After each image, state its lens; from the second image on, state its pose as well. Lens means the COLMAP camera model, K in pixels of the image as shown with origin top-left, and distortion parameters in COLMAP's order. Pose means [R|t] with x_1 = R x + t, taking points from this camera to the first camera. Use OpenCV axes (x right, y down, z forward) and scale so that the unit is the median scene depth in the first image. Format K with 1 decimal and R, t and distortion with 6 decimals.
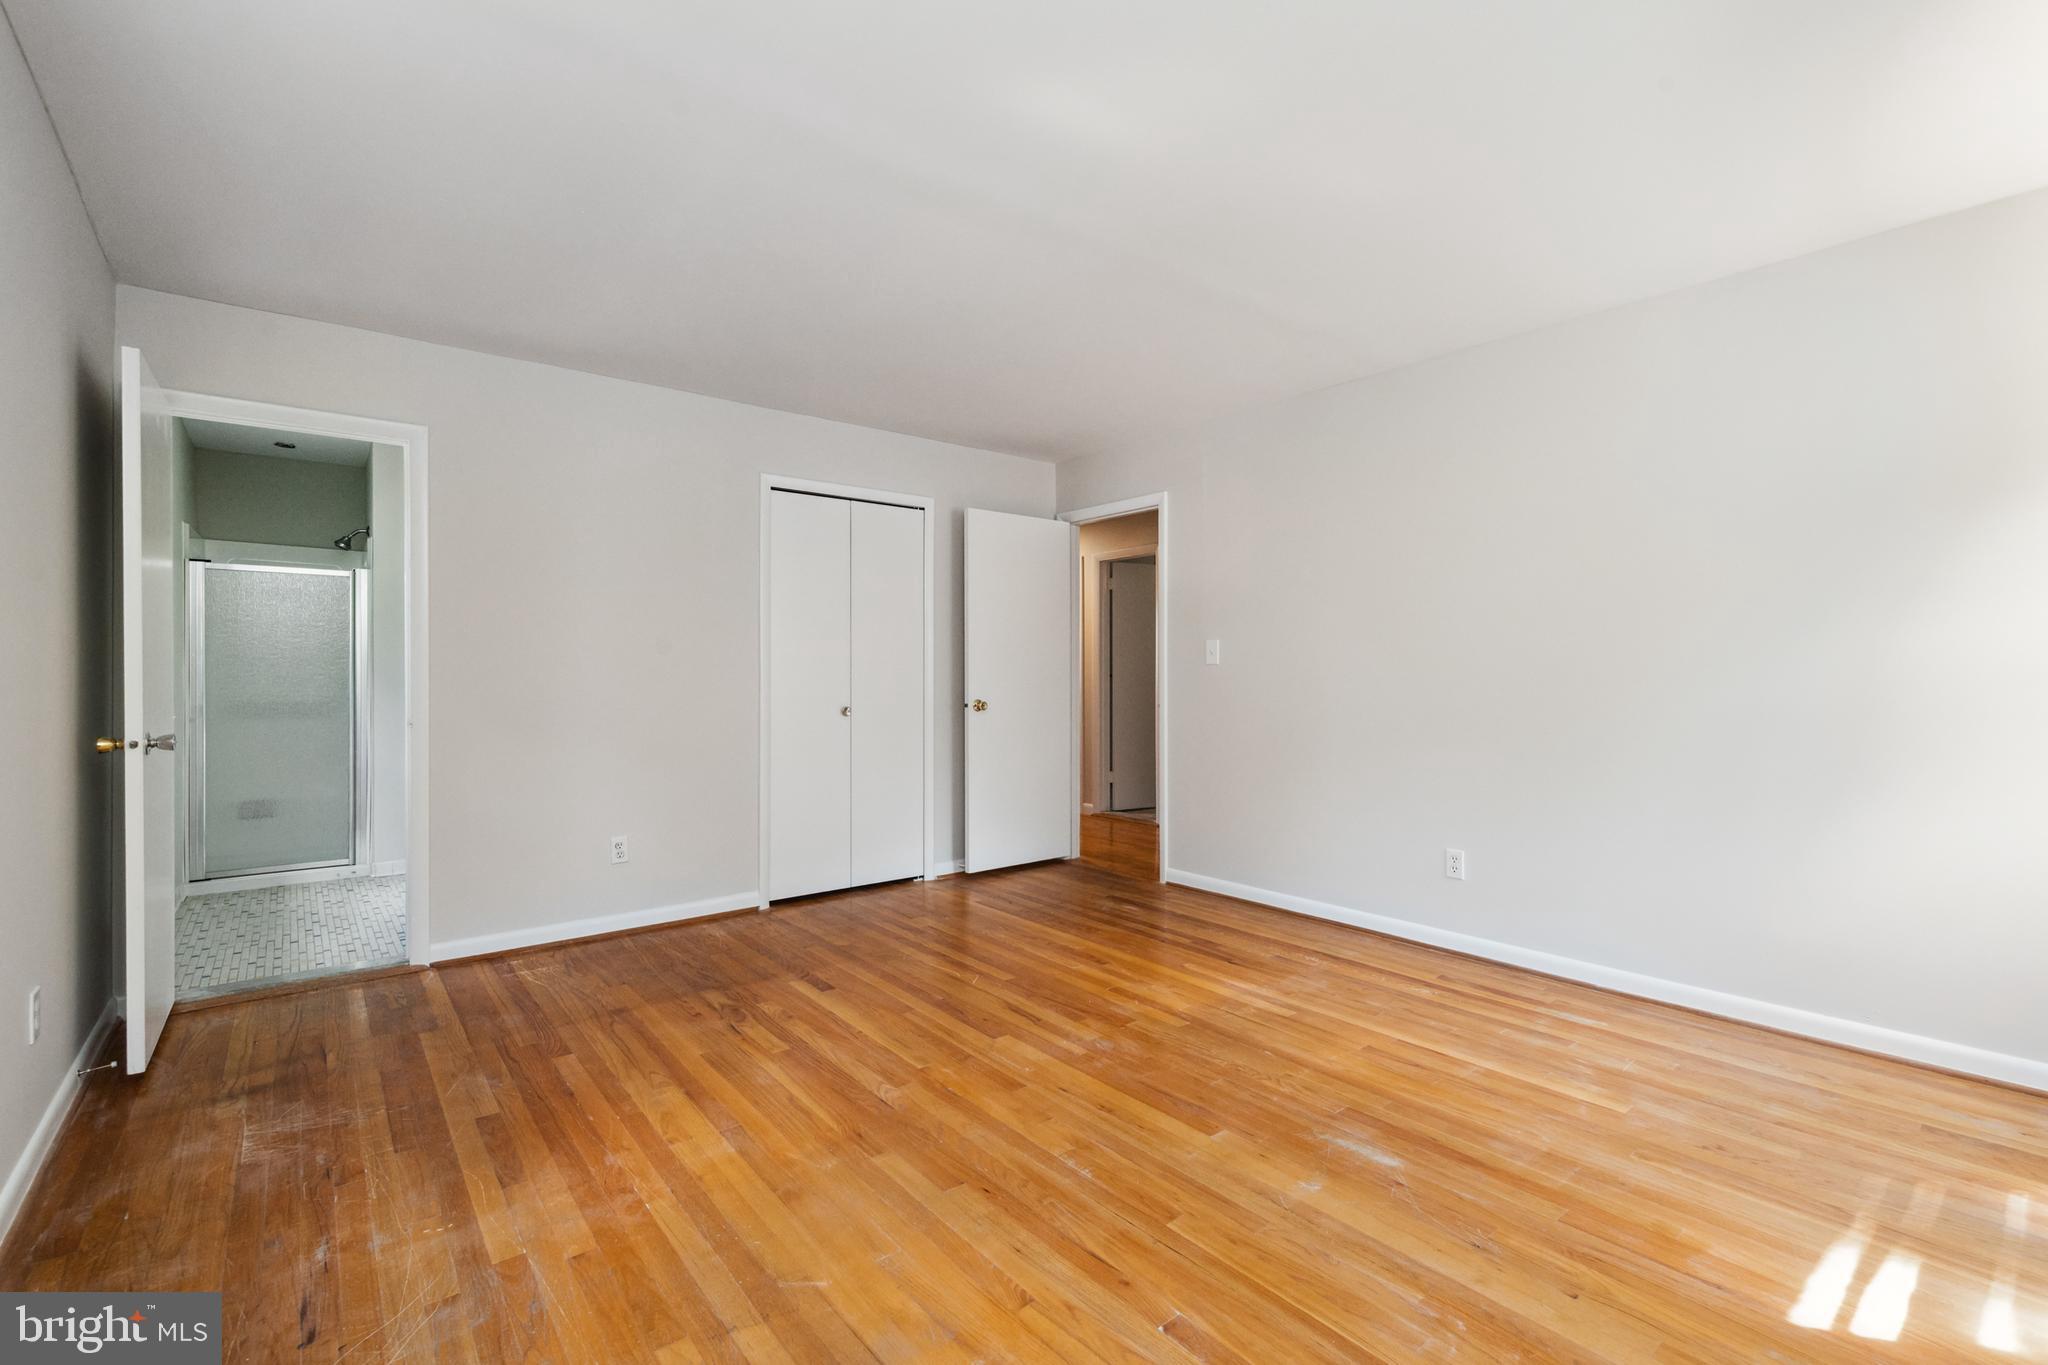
lens RADIAL K [[906.4, 0, 1028.0], [0, 906.4, 667.5], [0, 0, 1]] dist [0.016922, -0.012103]
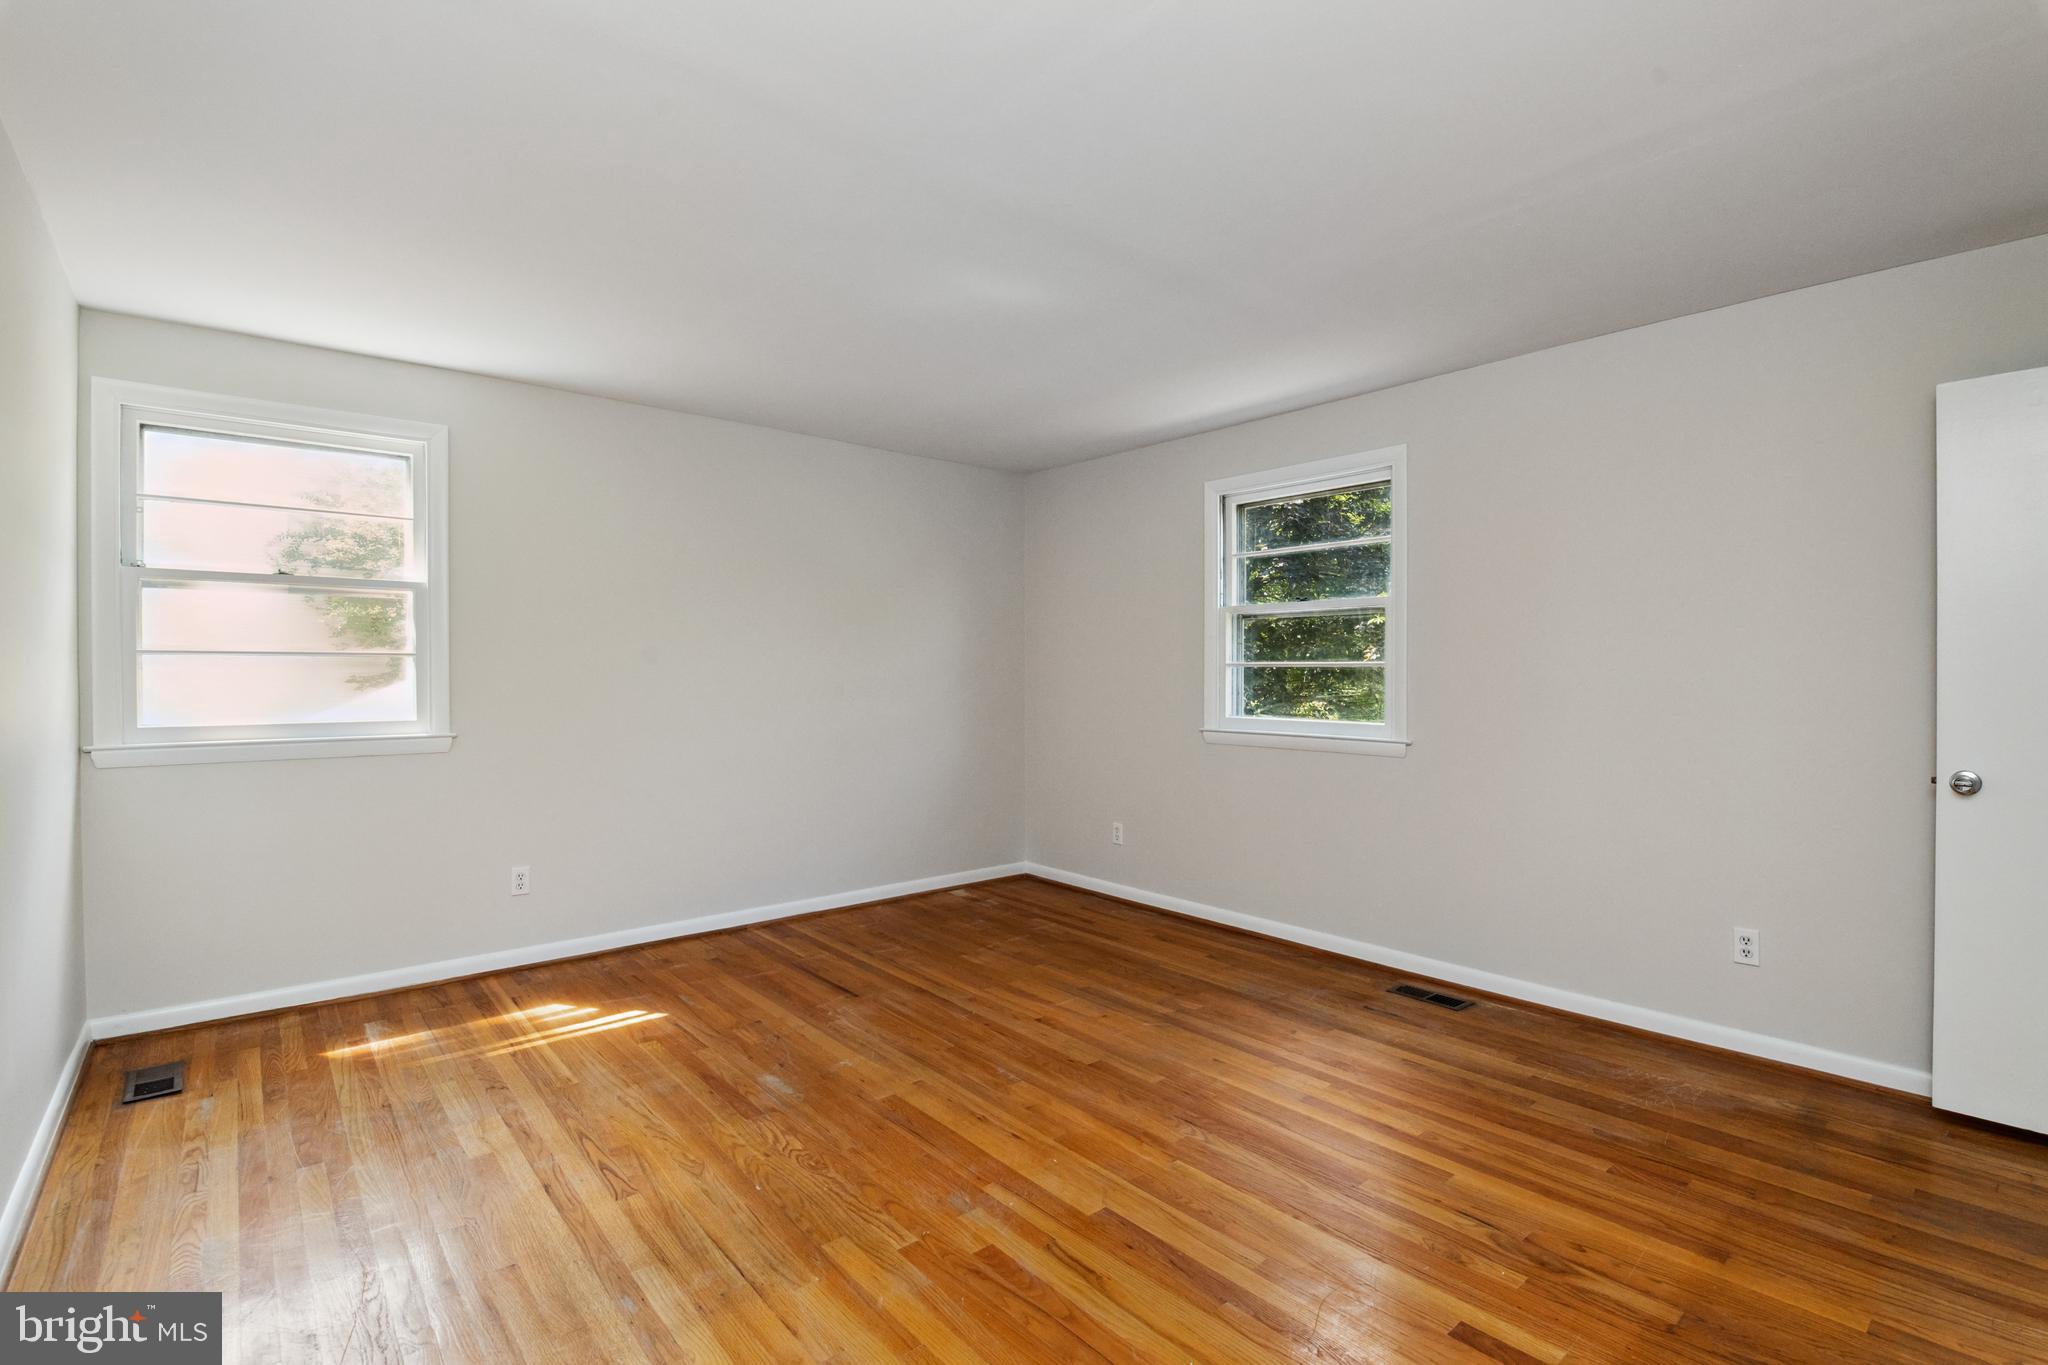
lens RADIAL K [[906.4, 0, 1028.0], [0, 906.4, 667.5], [0, 0, 1]] dist [0.016922, -0.012103]
pose [[-0.999422, 0.000683, -0.033990, 0.059123], [0.001167, 0.999898, -0.014234, -0.025727], [0.033977, -0.014266, -0.999321, 2.023861]]
